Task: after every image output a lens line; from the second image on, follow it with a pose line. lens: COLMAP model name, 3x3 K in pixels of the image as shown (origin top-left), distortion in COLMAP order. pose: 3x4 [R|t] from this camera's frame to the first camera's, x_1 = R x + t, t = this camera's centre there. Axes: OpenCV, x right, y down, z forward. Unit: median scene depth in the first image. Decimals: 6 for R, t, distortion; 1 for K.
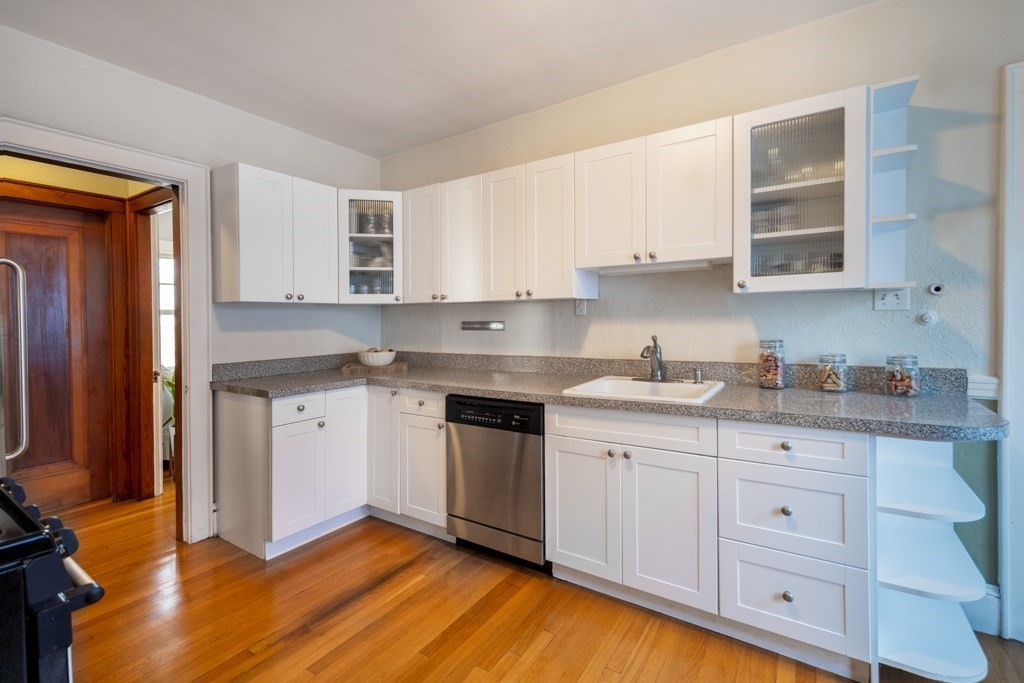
lens RADIAL K [[453.9, 0, 511.8], [0, 453.9, 319.7], [0, 0, 1]] dist [0.000968, 0.000342]
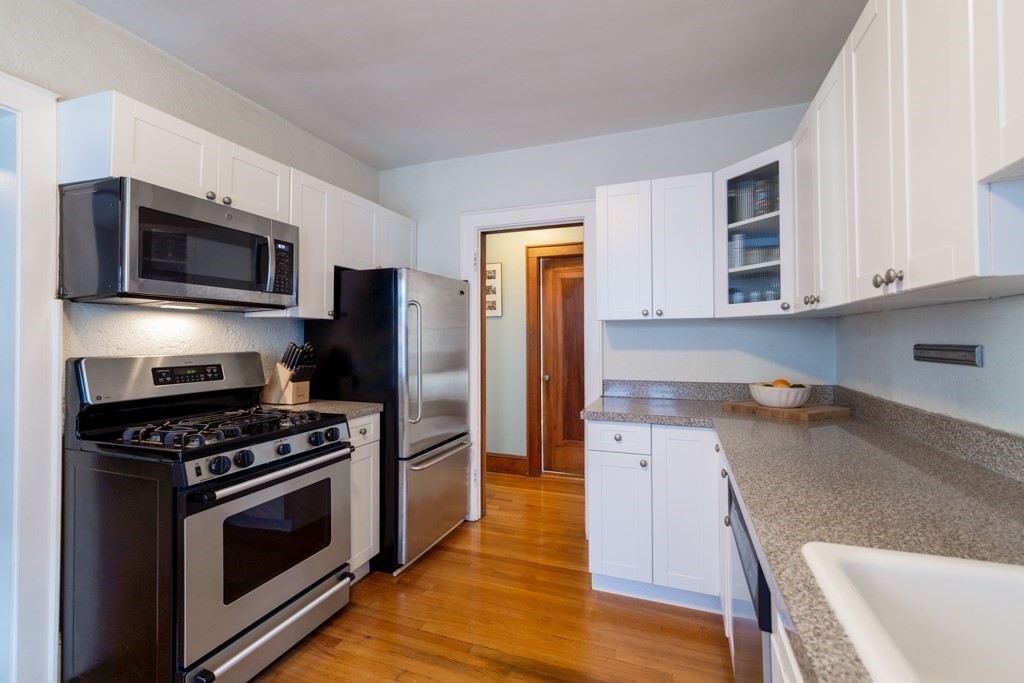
lens RADIAL K [[453.9, 0, 511.8], [0, 453.9, 319.7], [0, 0, 1]] dist [0.000968, 0.000342]
pose [[0.225738, -0.033141, -0.973624, 0.292481], [0.000754, 0.999427, -0.033845, -0.005929], [0.974188, 0.006906, 0.225634, 0.476289]]
